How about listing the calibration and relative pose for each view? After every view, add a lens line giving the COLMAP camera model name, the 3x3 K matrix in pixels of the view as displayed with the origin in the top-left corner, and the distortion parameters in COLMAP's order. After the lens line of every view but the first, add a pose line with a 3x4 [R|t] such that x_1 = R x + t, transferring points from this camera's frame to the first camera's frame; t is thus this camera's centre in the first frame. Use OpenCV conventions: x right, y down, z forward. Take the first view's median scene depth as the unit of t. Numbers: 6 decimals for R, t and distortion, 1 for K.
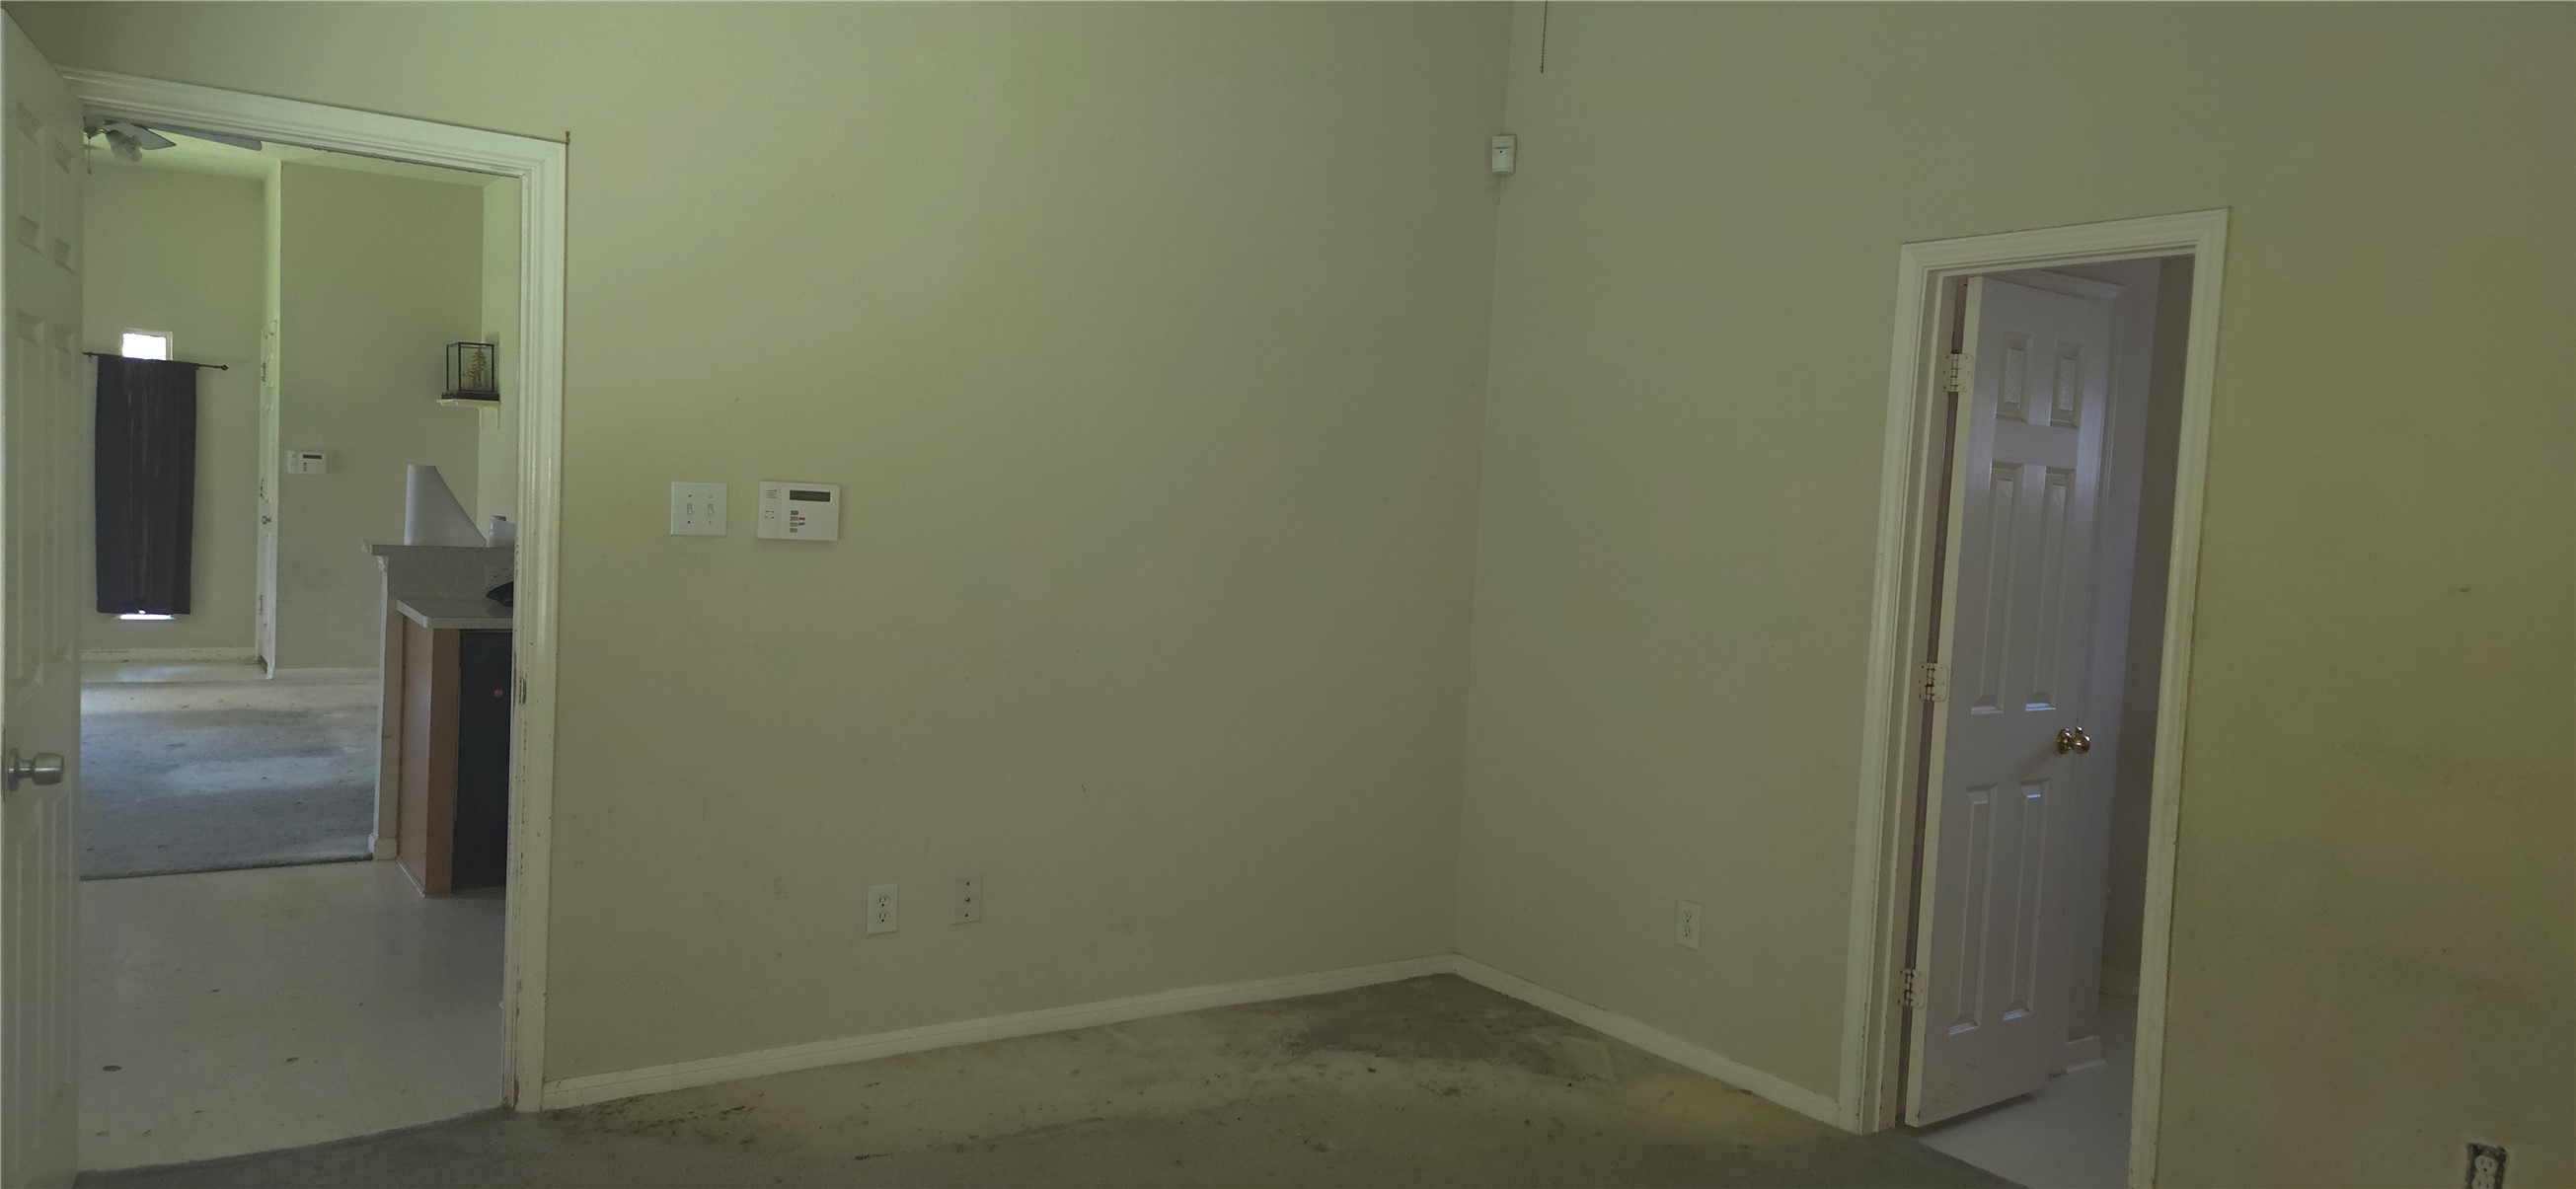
lens RADIAL K [[1711.8, 0, 1311.2], [0, 1711.8, 597.7], [0, 0, 1]] dist [0.071341, -0.055760]
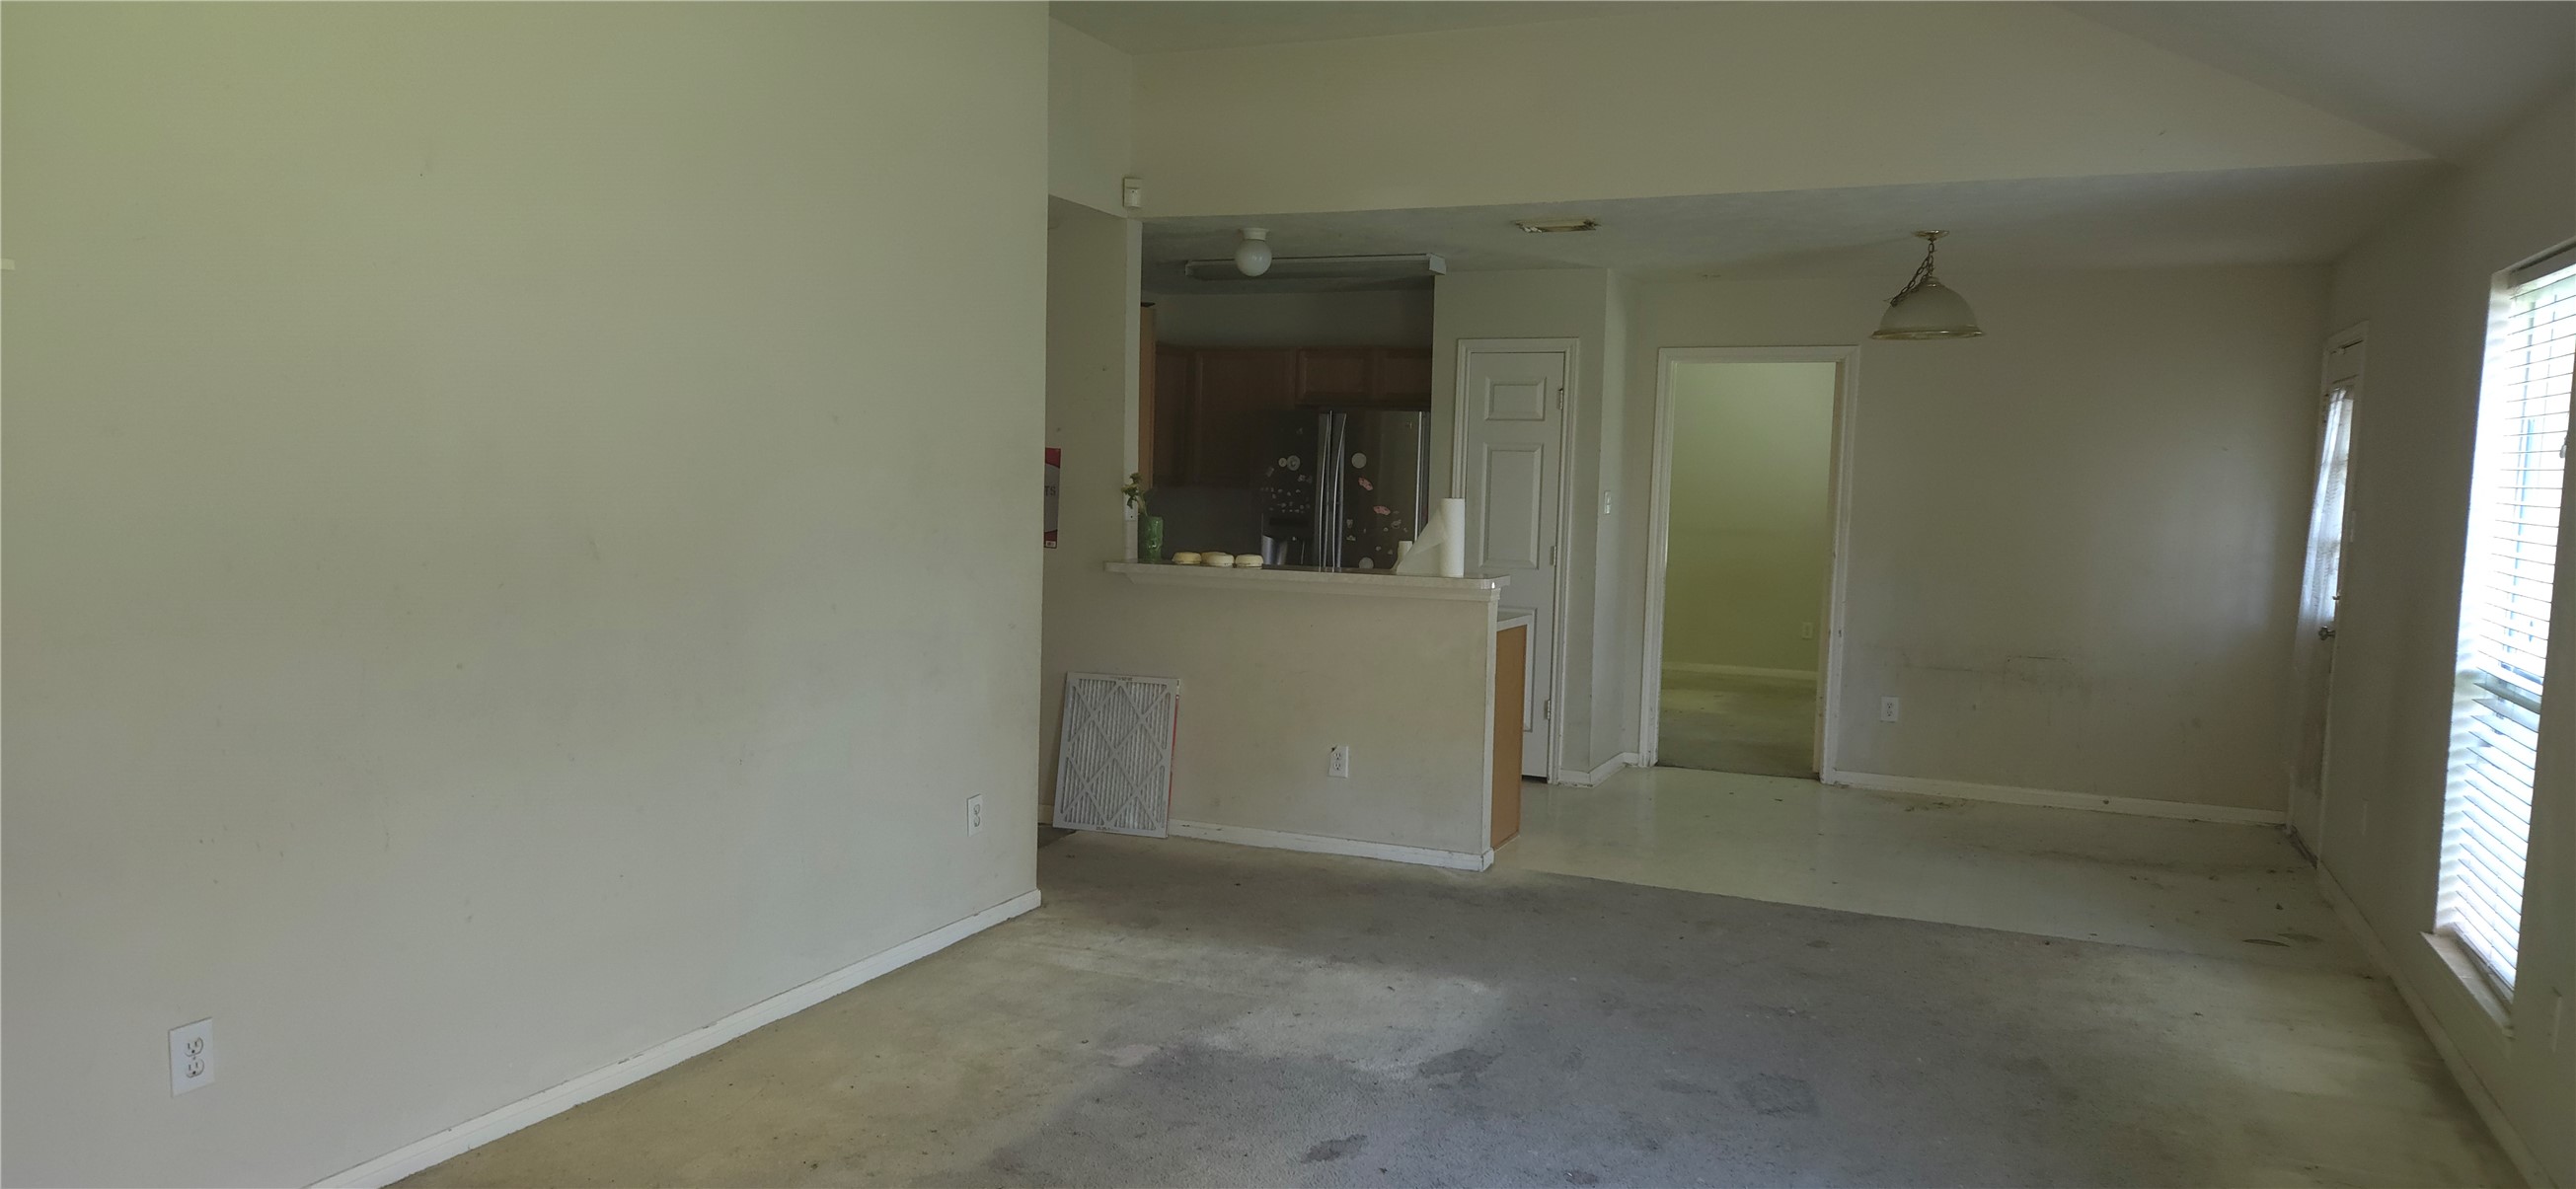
lens RADIAL K [[1711.8, 0, 1283.9], [0, 1711.8, 603.8], [0, 0, 1]] dist [0.071341, -0.055760]
pose [[-0.515874, -0.134323, 0.846068, -0.782099], [0.000695, 0.987565, 0.157211, -0.102710], [-0.856664, 0.081689, -0.509365, 0.950666]]
